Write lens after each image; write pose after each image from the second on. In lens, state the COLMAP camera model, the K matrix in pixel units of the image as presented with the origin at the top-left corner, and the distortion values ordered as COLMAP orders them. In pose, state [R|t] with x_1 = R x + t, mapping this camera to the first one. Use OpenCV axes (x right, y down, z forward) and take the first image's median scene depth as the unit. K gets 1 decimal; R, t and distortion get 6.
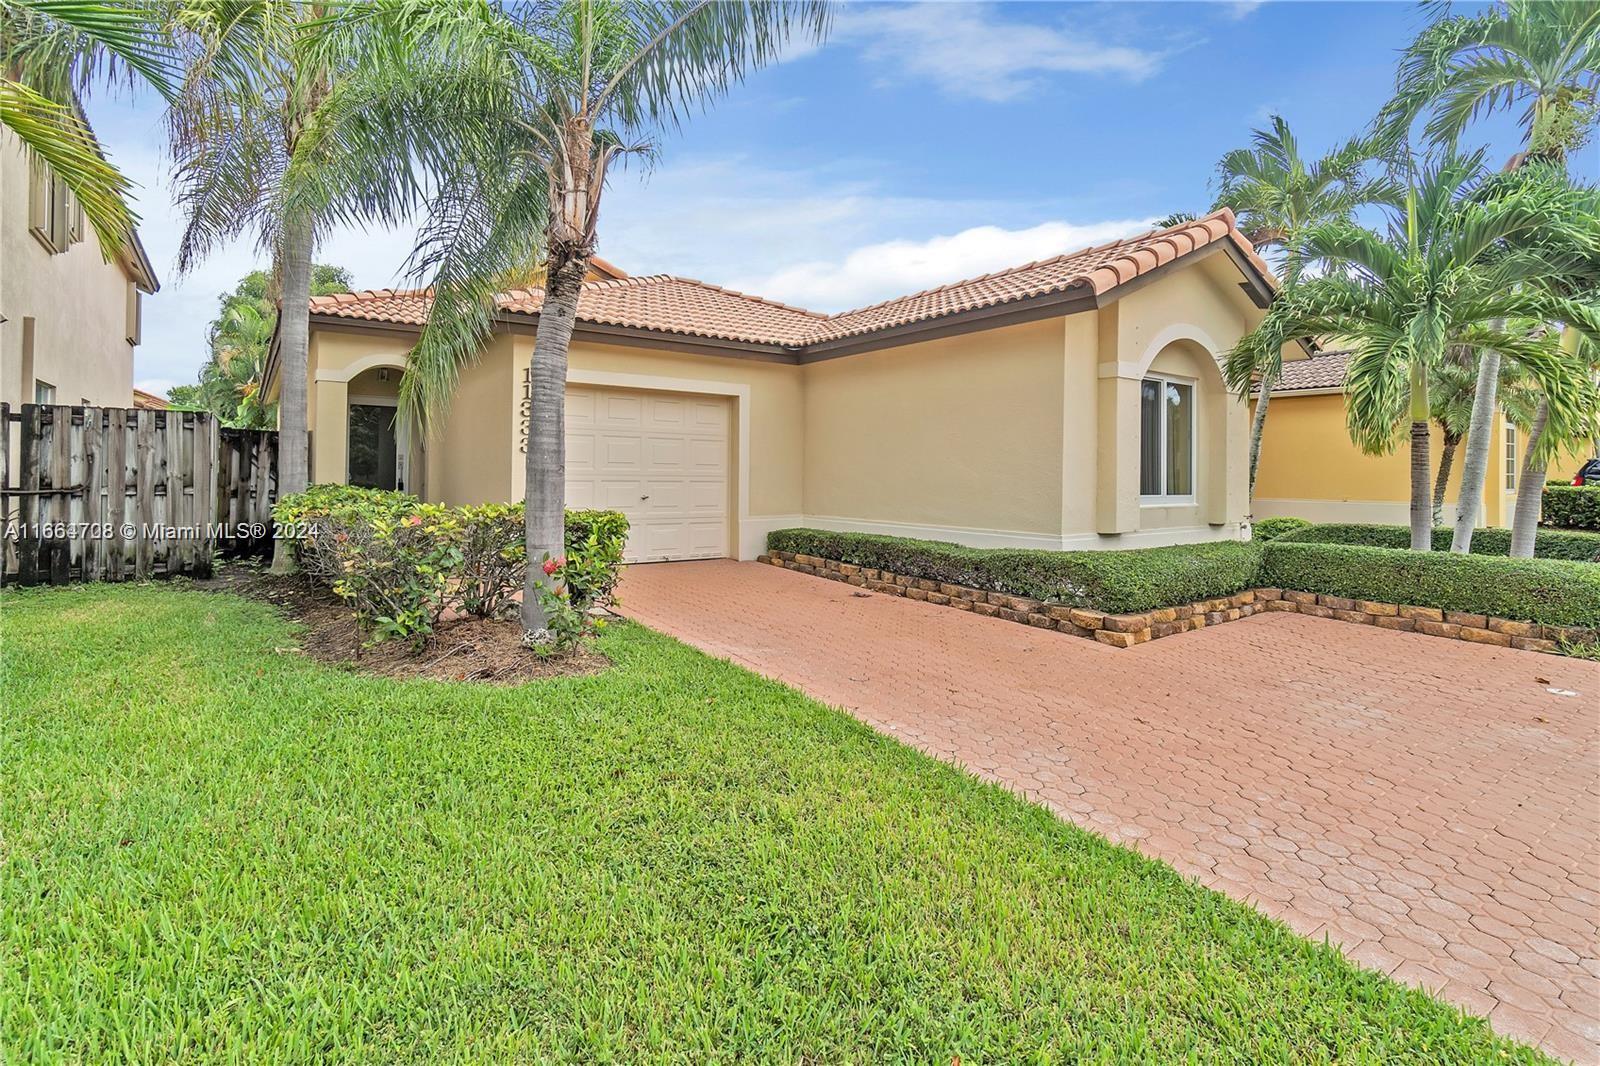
lens RADIAL K [[723.6, 0, 778.2], [0, 723.6, 471.1], [0, 0, 1]] dist [0.020181, 0.000098]
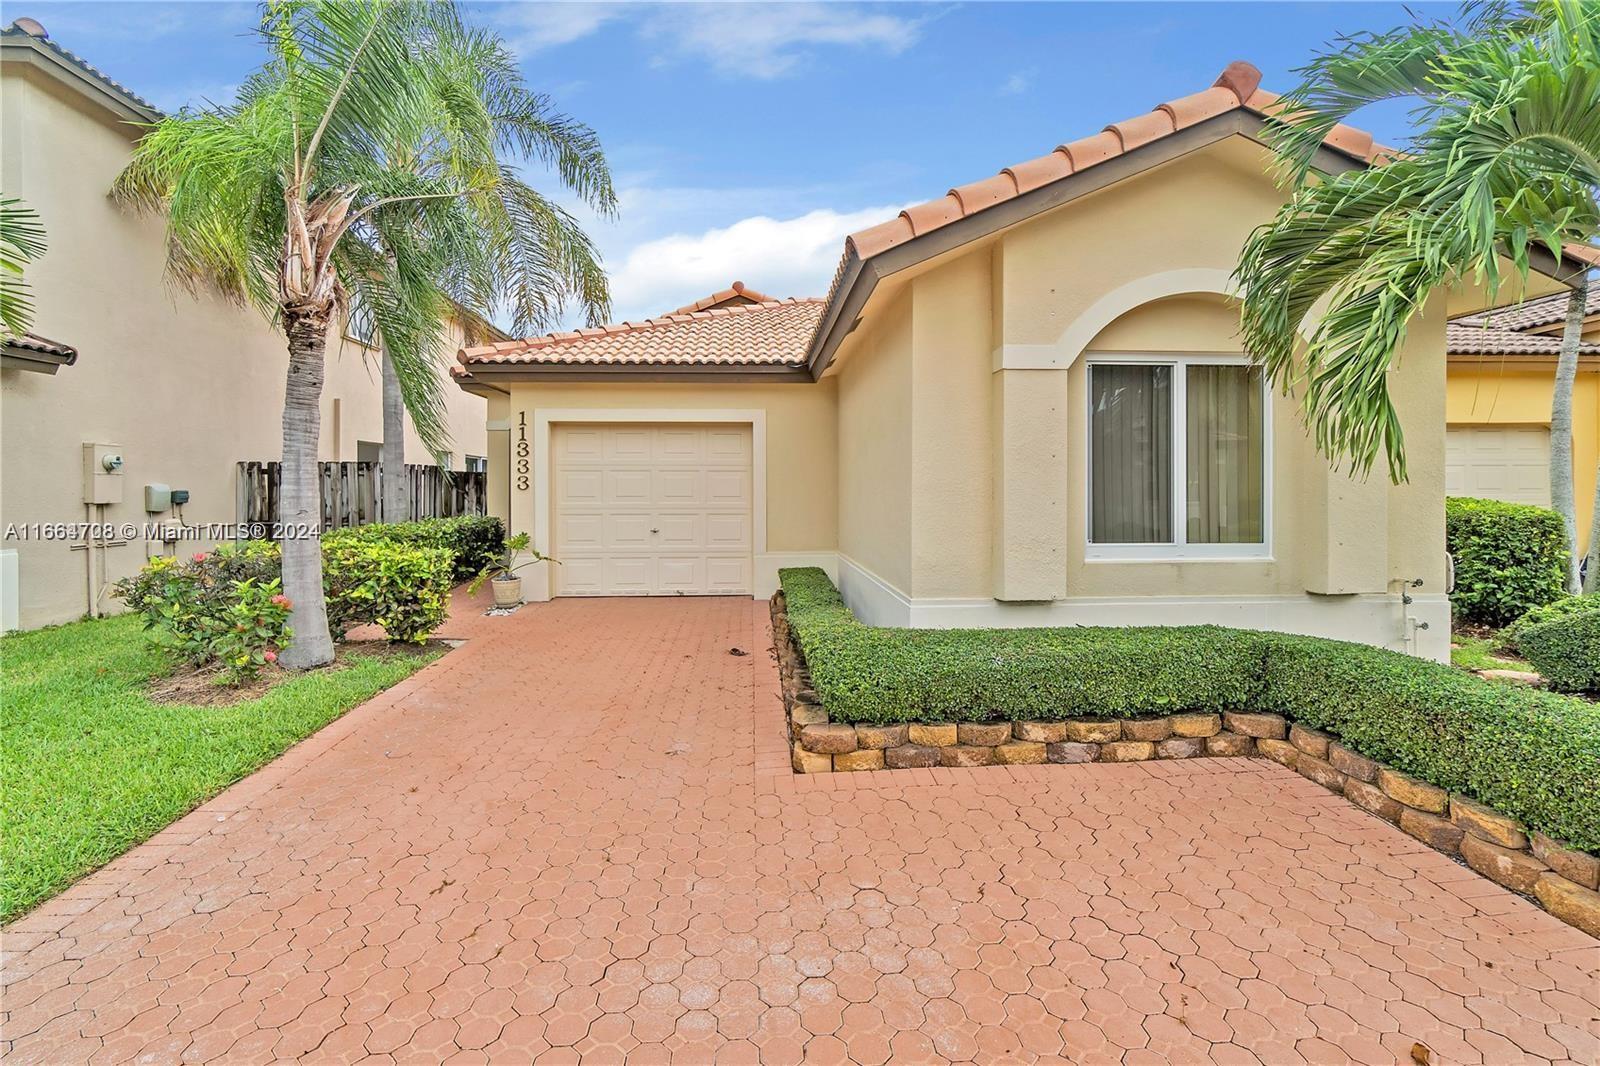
lens RADIAL K [[723.6, 0, 812.9], [0, 723.6, 490.9], [0, 0, 1]] dist [0.020181, 0.000098]
pose [[0.852455, -0.012522, -0.522650, 0.730283], [0.013391, 0.999908, -0.002114, -0.018874], [0.522628, -0.005197, 0.852545, 0.366712]]
